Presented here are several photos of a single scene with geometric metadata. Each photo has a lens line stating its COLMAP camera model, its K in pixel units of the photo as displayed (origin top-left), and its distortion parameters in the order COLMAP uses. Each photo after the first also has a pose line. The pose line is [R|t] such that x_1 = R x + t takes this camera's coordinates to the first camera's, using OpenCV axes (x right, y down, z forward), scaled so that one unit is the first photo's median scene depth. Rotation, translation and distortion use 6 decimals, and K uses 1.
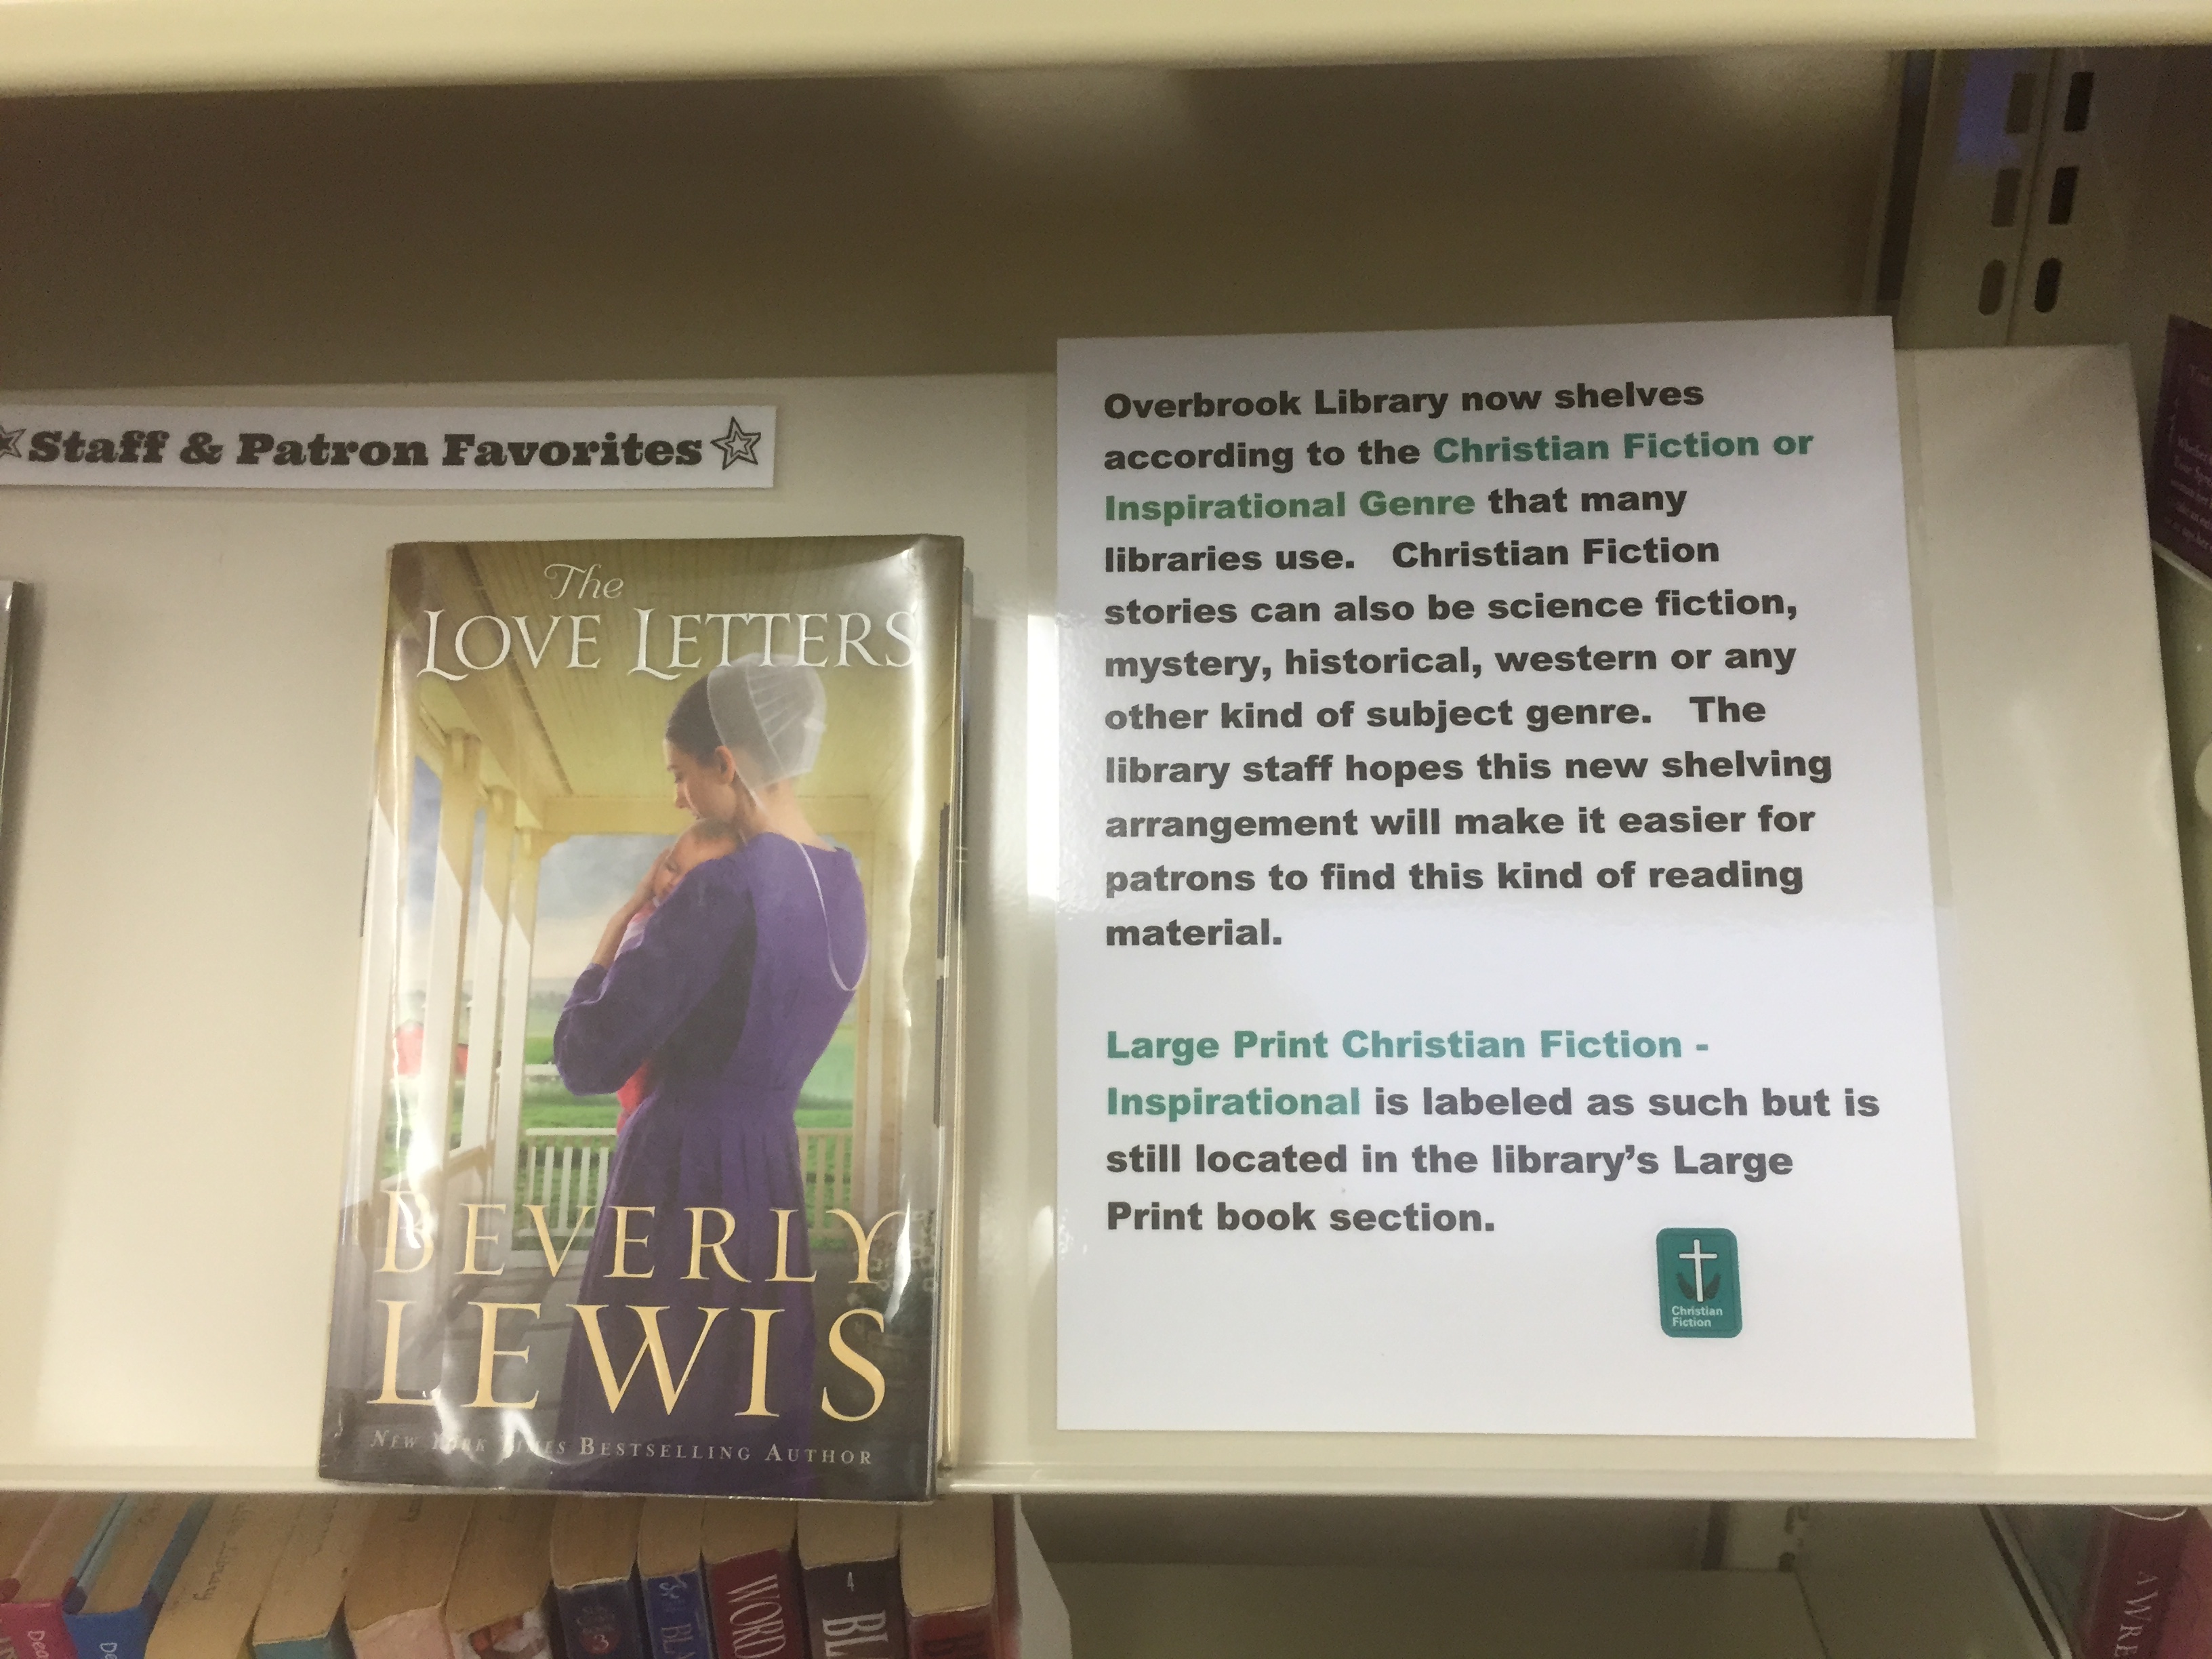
lens RADIAL K [[1860.3, 0, 1102.4], [0, 1860.3, 838.2], [0, 0, 1]] dist [0.044887, -0.013733]
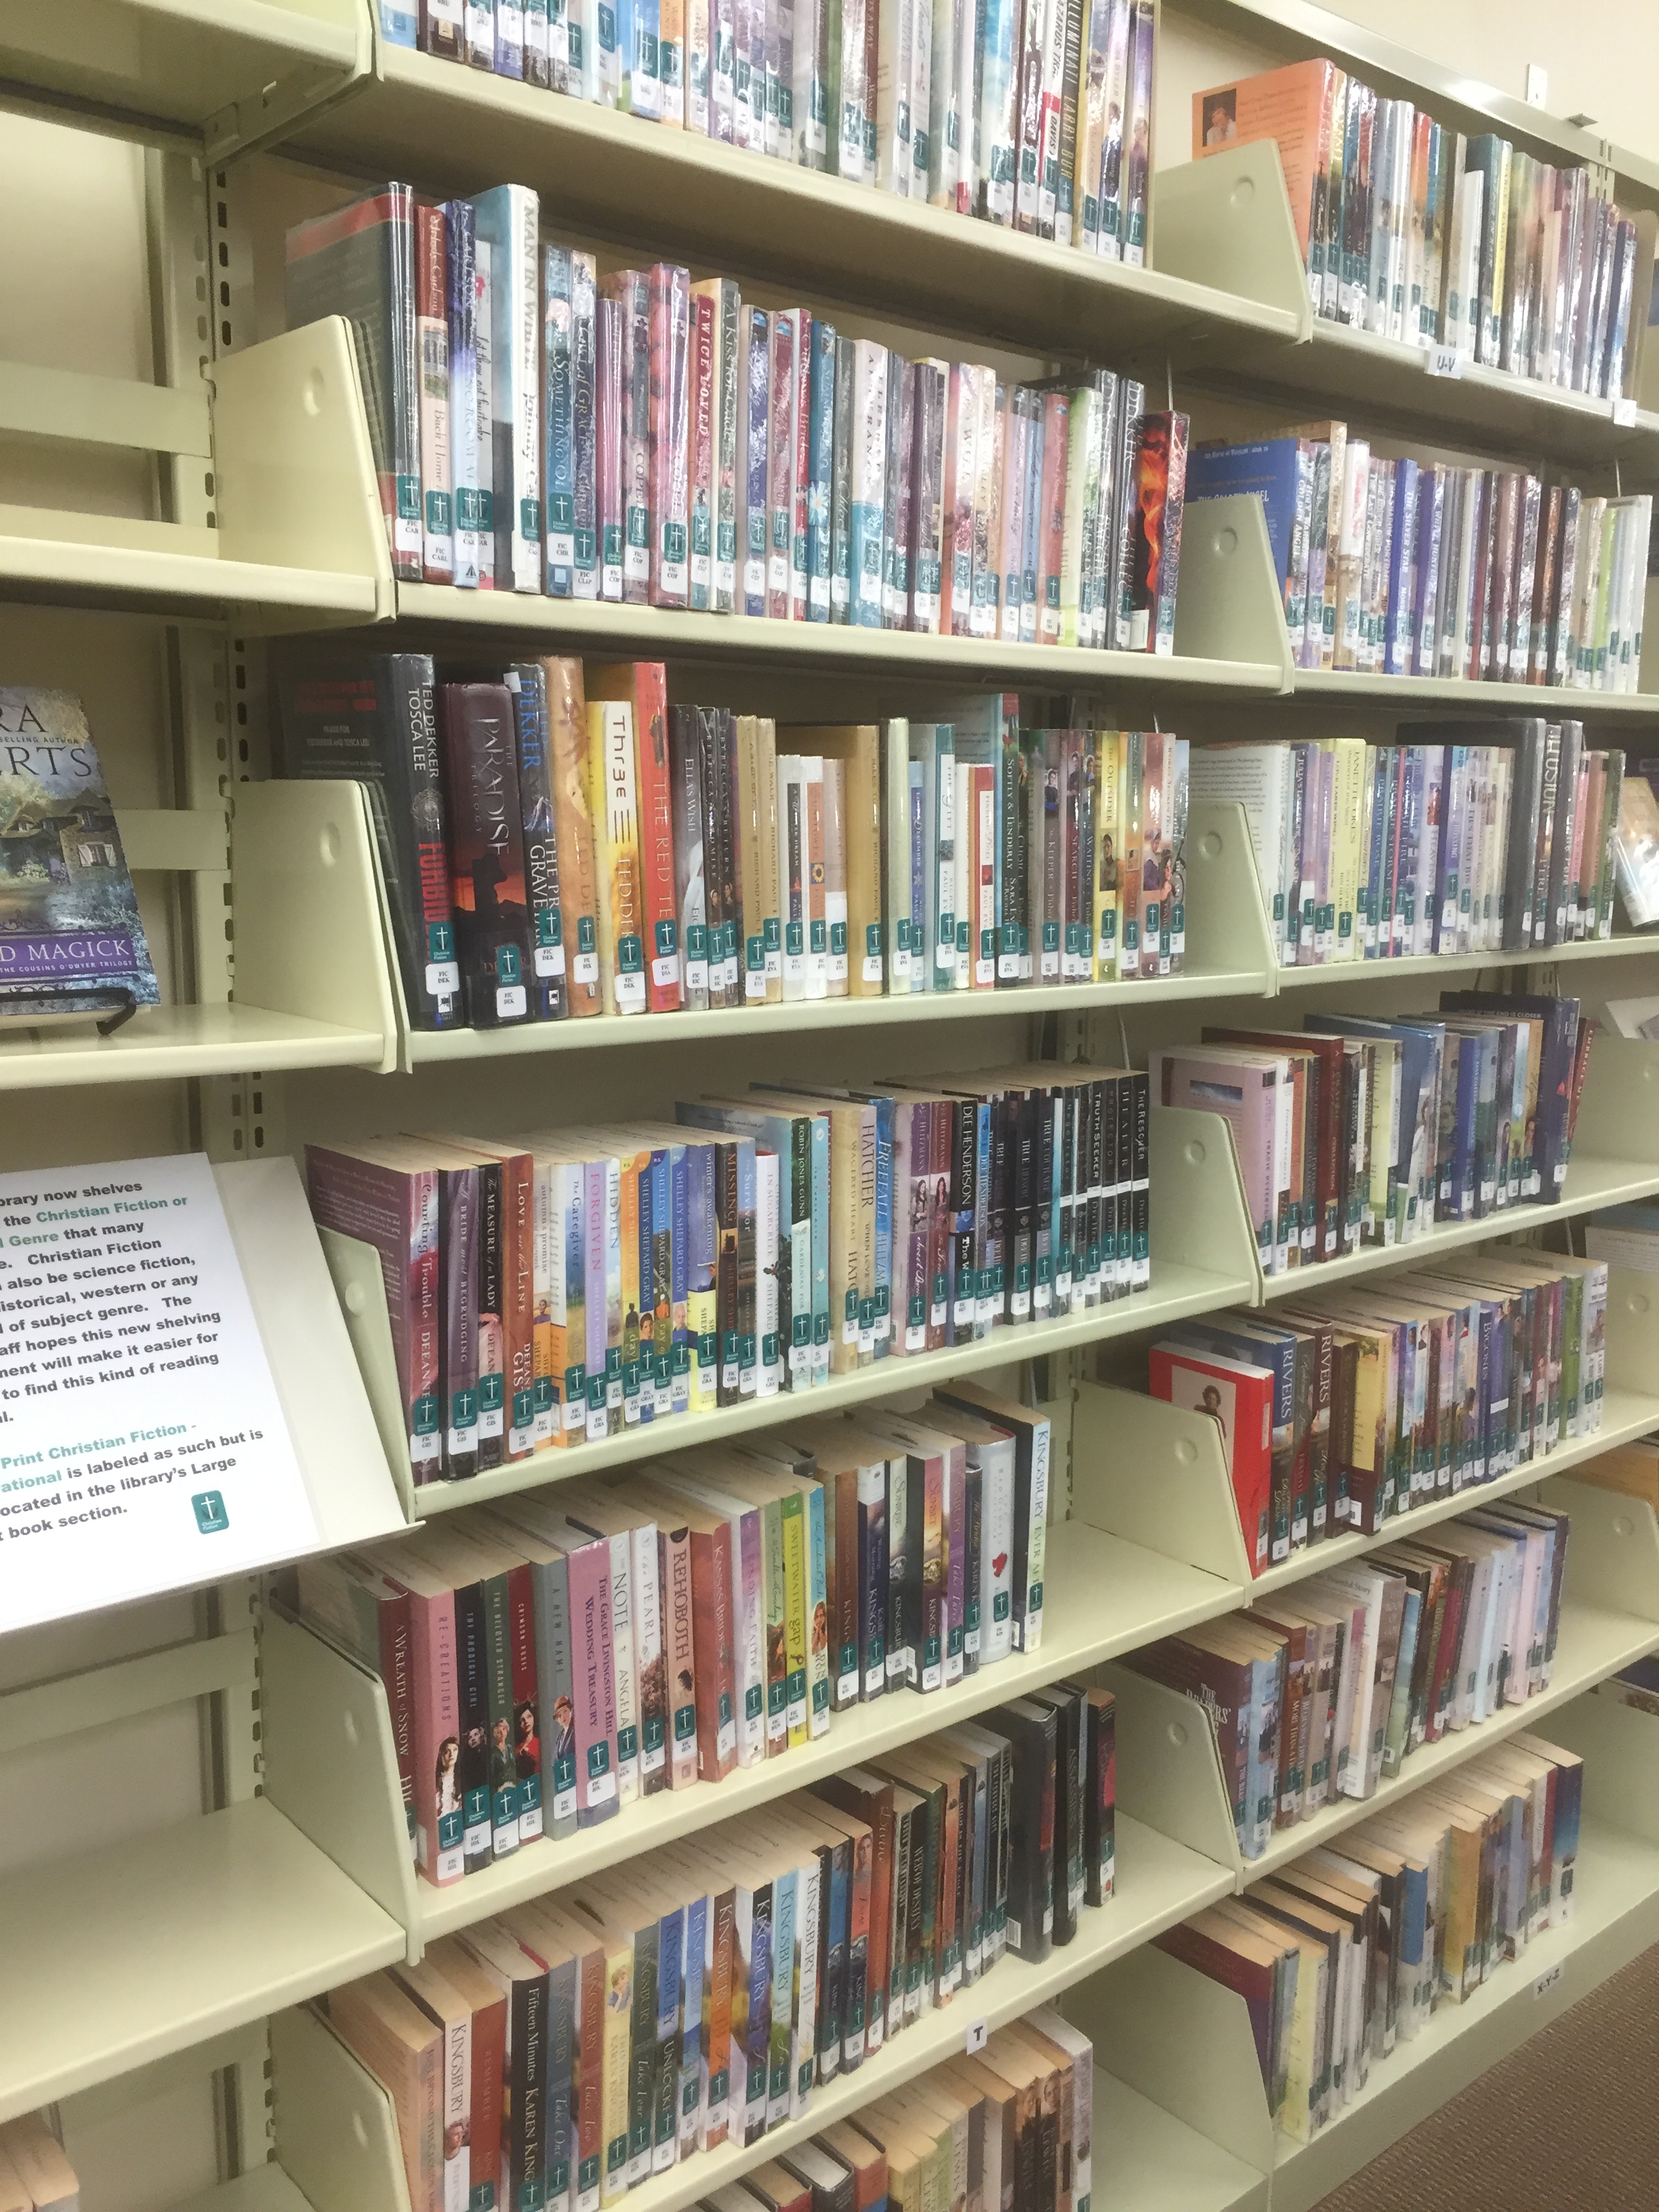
lens RADIAL K [[1860.3, 0, 830.5], [0, 1860.3, 1115.5], [0, 0, 1]] dist [0.044887, -0.013733]
pose [[0.735255, -0.066465, 0.674523, -0.720062], [0.261067, 0.946167, -0.191341, 0.414782], [-0.625494, 0.316780, 0.713027, -1.471001]]
